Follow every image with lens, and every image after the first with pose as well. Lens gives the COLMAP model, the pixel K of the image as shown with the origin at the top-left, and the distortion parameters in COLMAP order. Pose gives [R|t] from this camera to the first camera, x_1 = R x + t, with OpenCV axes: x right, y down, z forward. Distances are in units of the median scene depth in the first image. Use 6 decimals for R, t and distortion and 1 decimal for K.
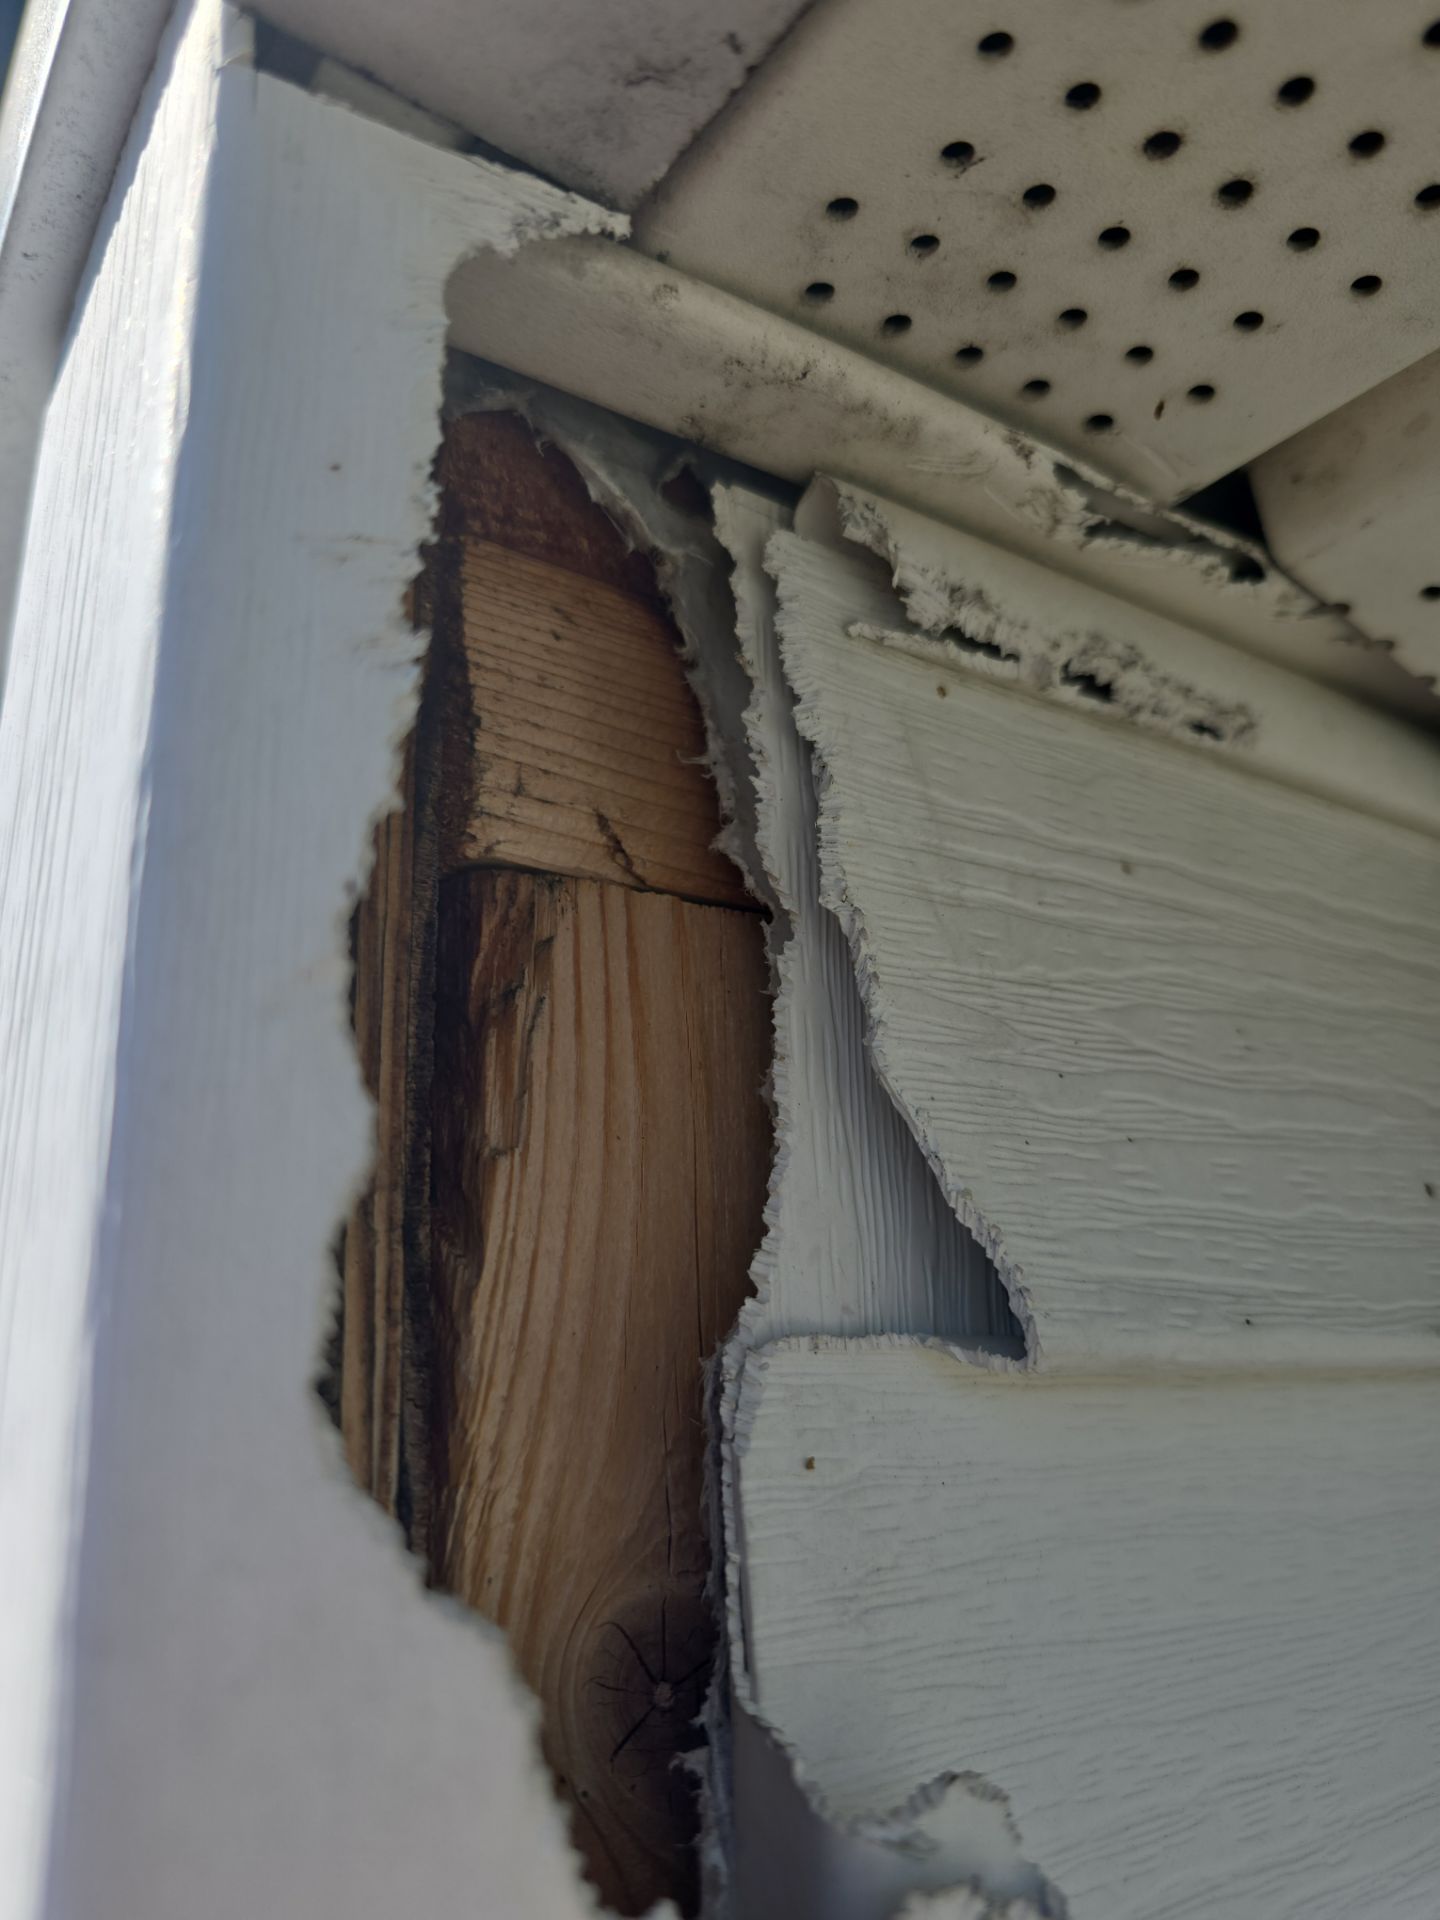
lens RADIAL K [[1349.0, 0, 720.0], [0, 1349.0, 960.0], [0, 0, 1]] dist [-0.037739, -0.001373]
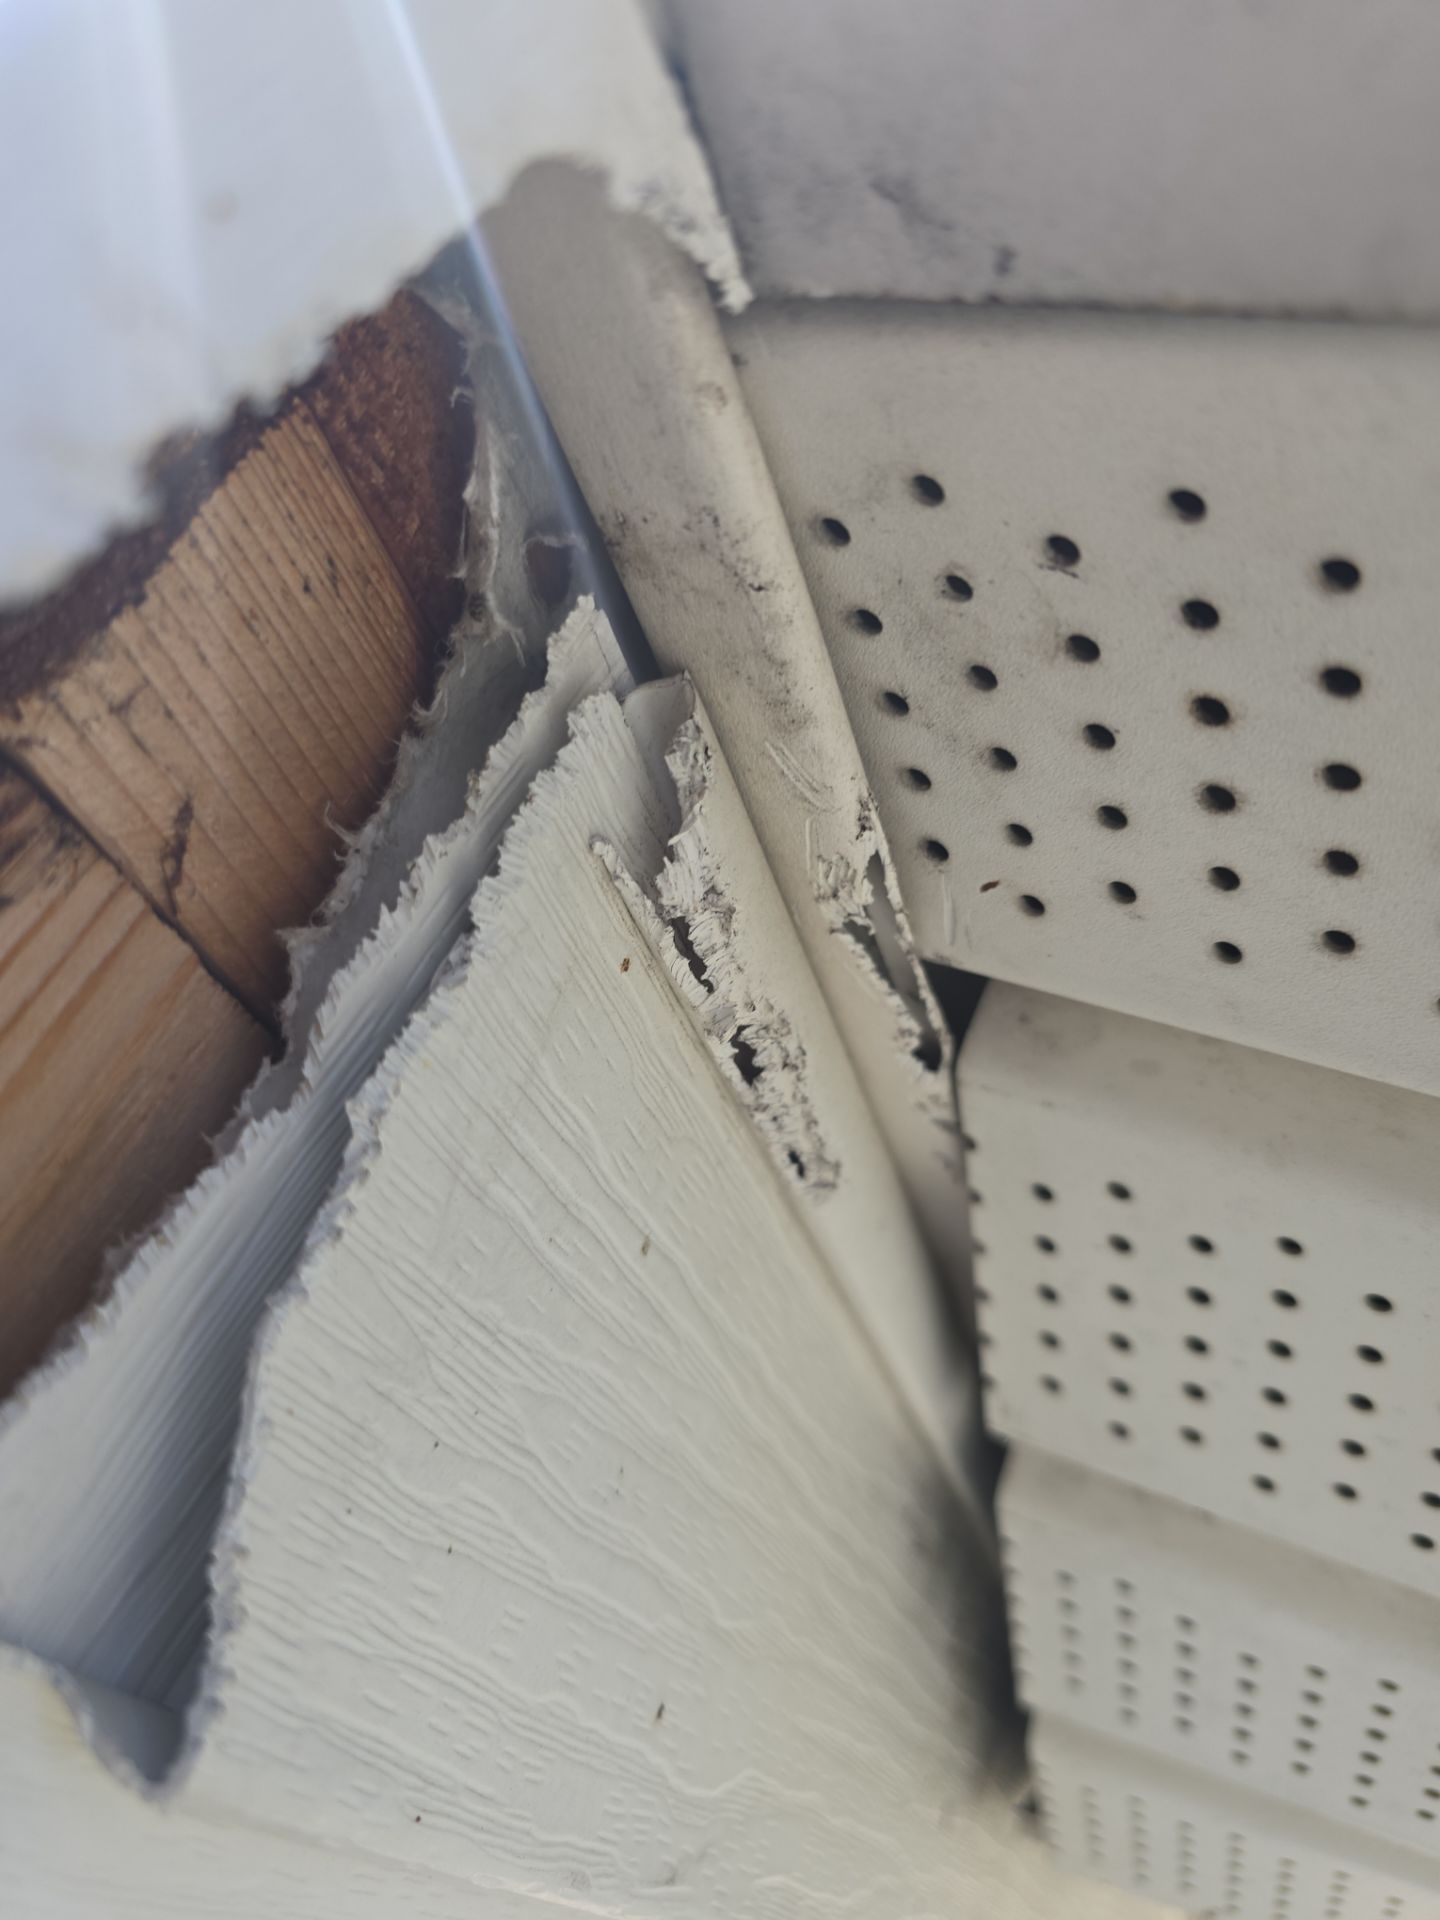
lens RADIAL K [[1333.5, 0, 720.0], [0, 1333.5, 960.0], [0, 0, 1]] dist [0.012175, -0.081854]
pose [[0.695170, 0.644169, 0.319038, -0.066372], [-0.619038, 0.762071, -0.189840, -0.085824], [-0.365419, -0.065526, 0.928534, 0.216385]]
